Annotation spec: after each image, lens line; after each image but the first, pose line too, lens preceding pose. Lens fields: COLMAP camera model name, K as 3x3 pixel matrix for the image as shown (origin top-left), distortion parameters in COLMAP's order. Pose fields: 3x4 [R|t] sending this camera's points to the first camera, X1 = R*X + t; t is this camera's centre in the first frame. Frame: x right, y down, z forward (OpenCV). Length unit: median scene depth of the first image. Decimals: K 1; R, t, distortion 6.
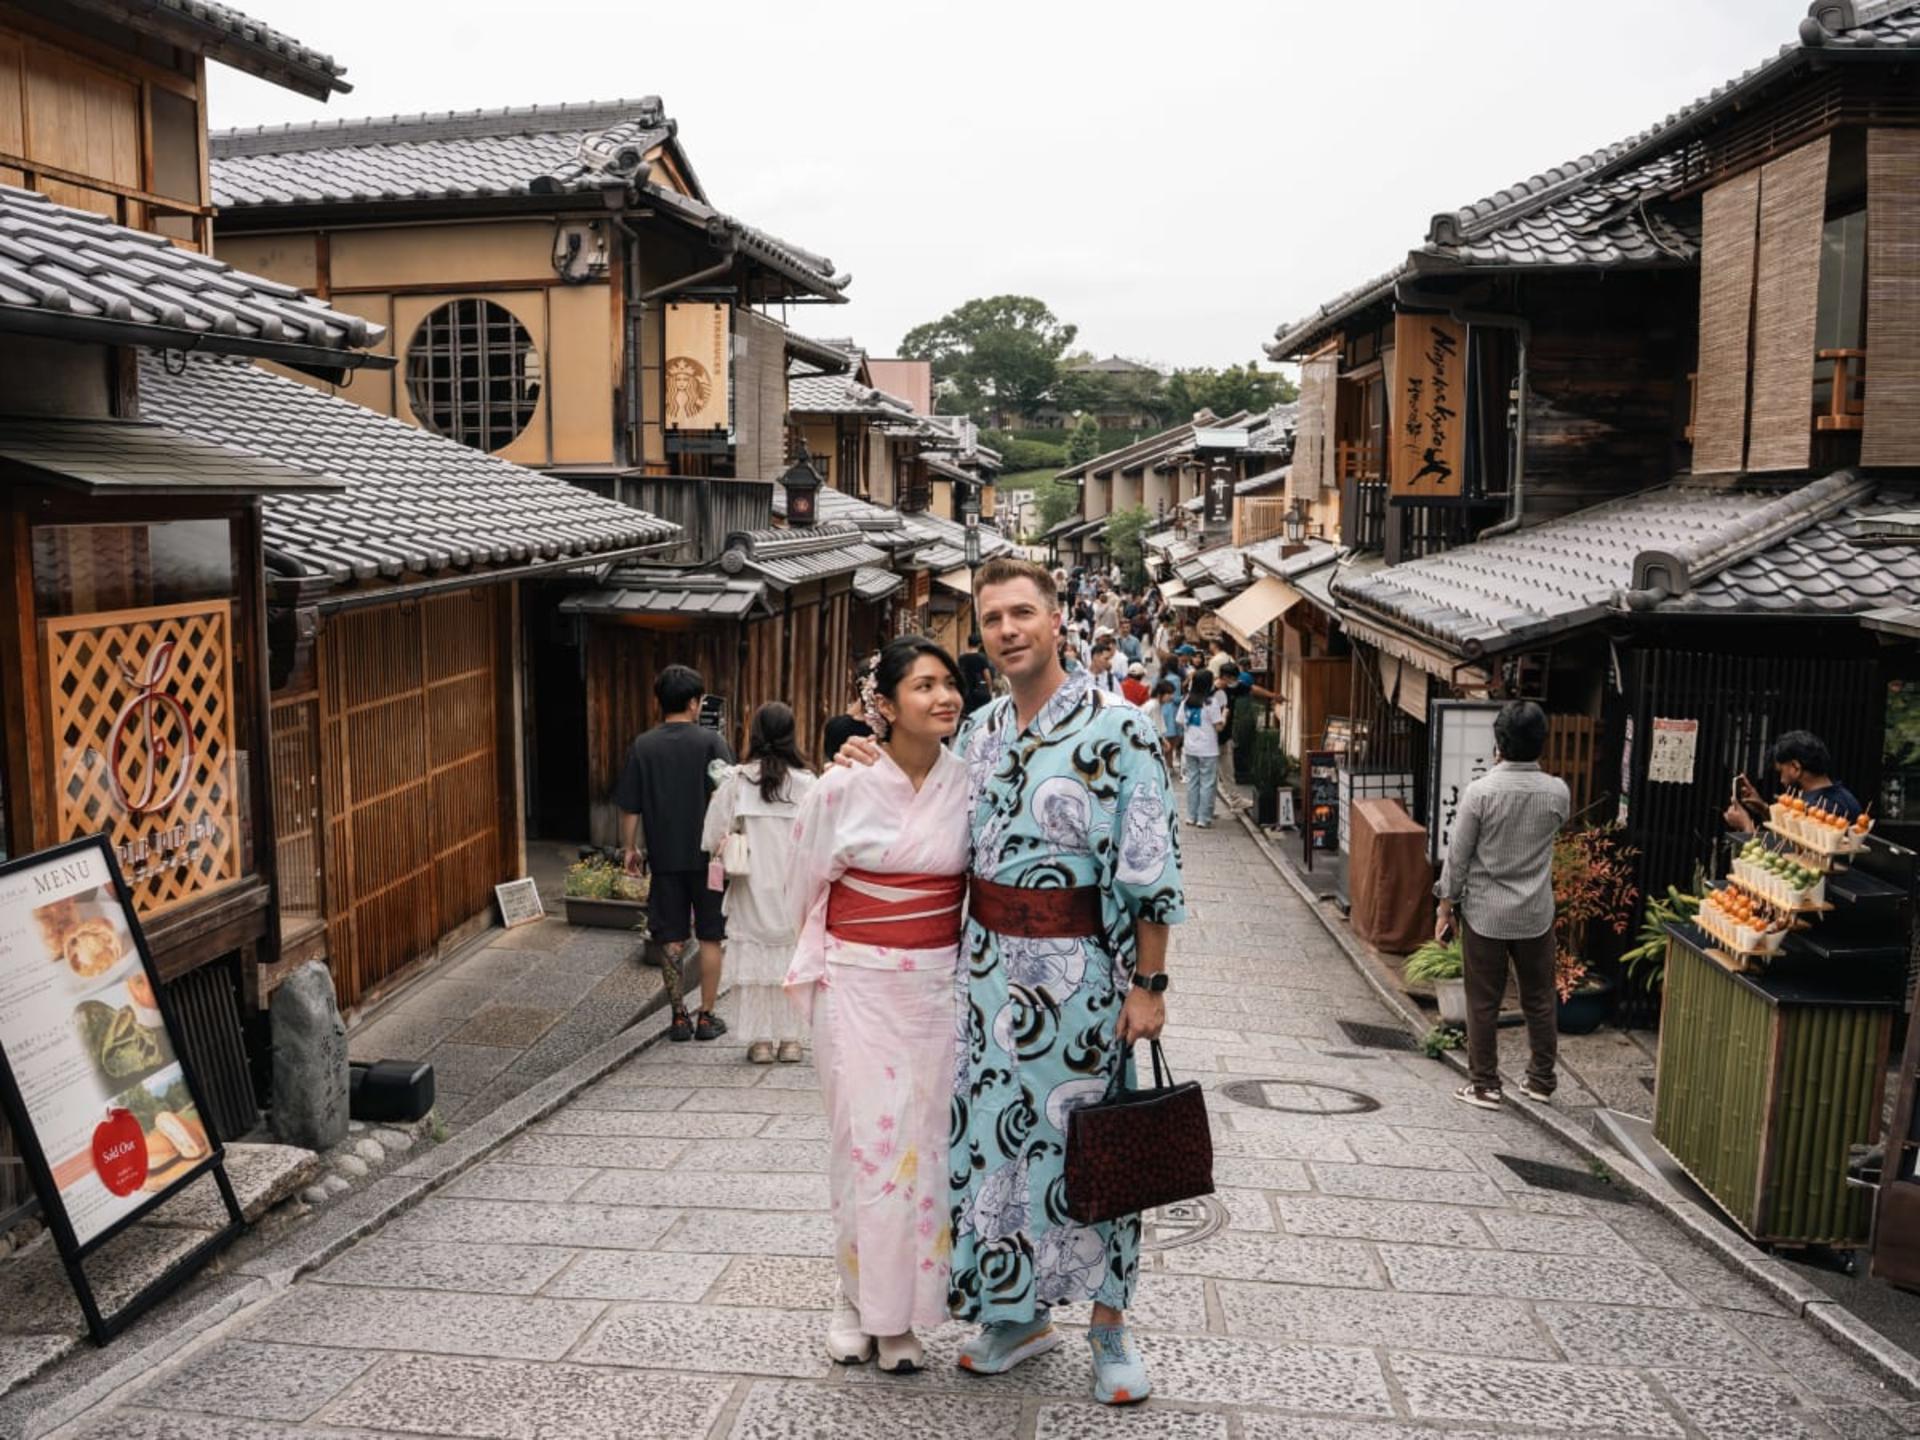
lens RADIAL K [[1736.1, 0, 960.0], [0, 1736.1, 720.0], [0, 0, 1]] dist [-0.080880, 0.027538]
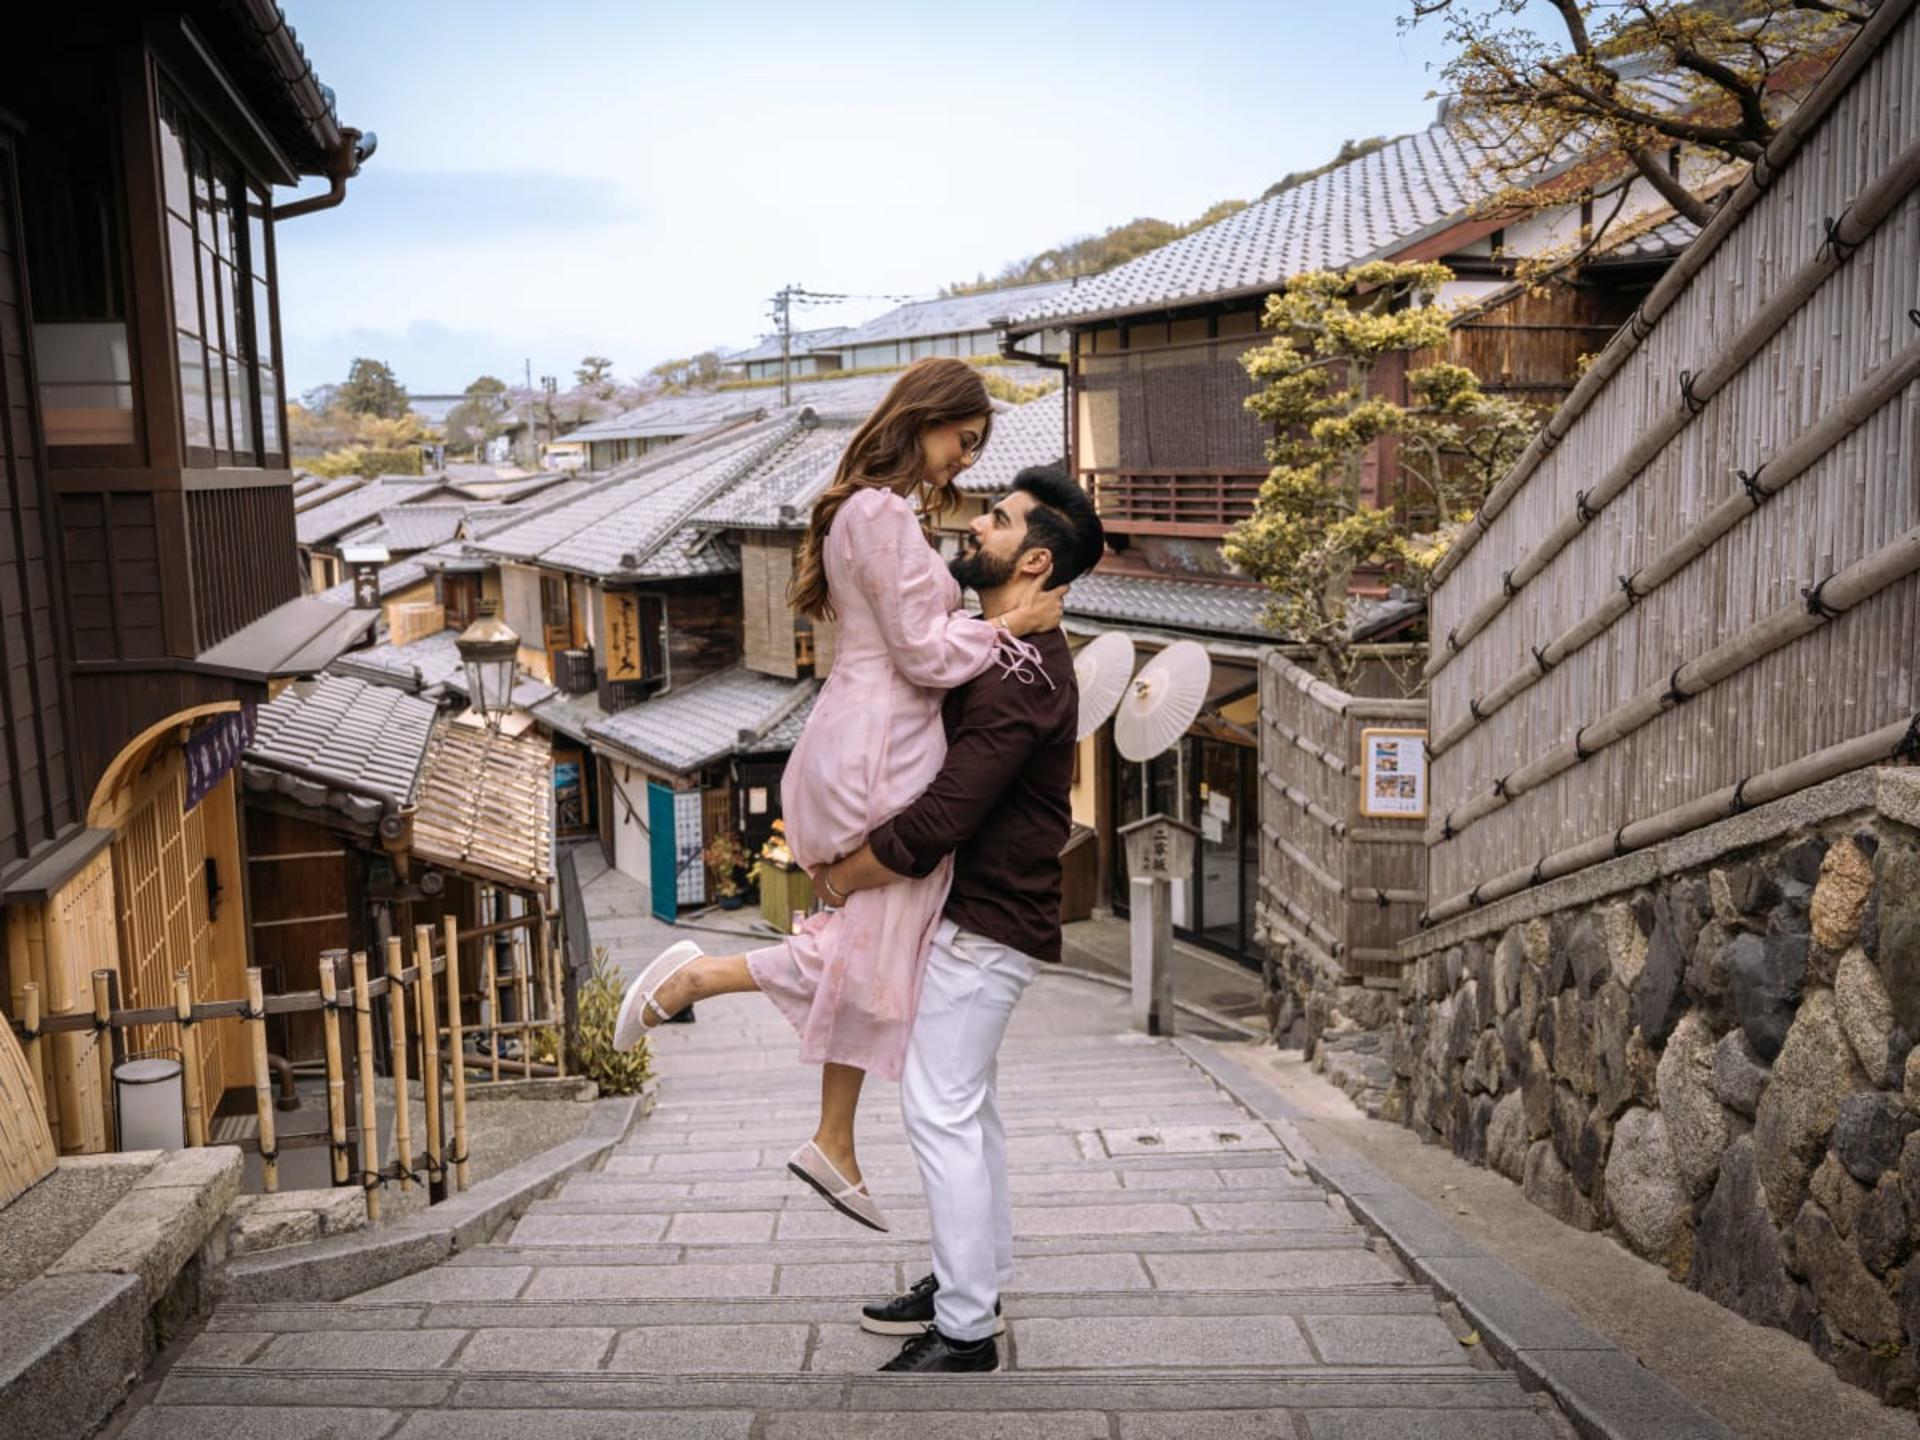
lens RADIAL K [[1736.1, 0, 960.0], [0, 1736.1, 720.0], [0, 0, 1]] dist [-0.080880, 0.027538]
pose [[0.855964, -0.093545, 0.508503, -0.455210], [0.099979, 0.994881, 0.014727, -0.077271], [-0.507278, 0.038234, 0.860934, -1.003400]]
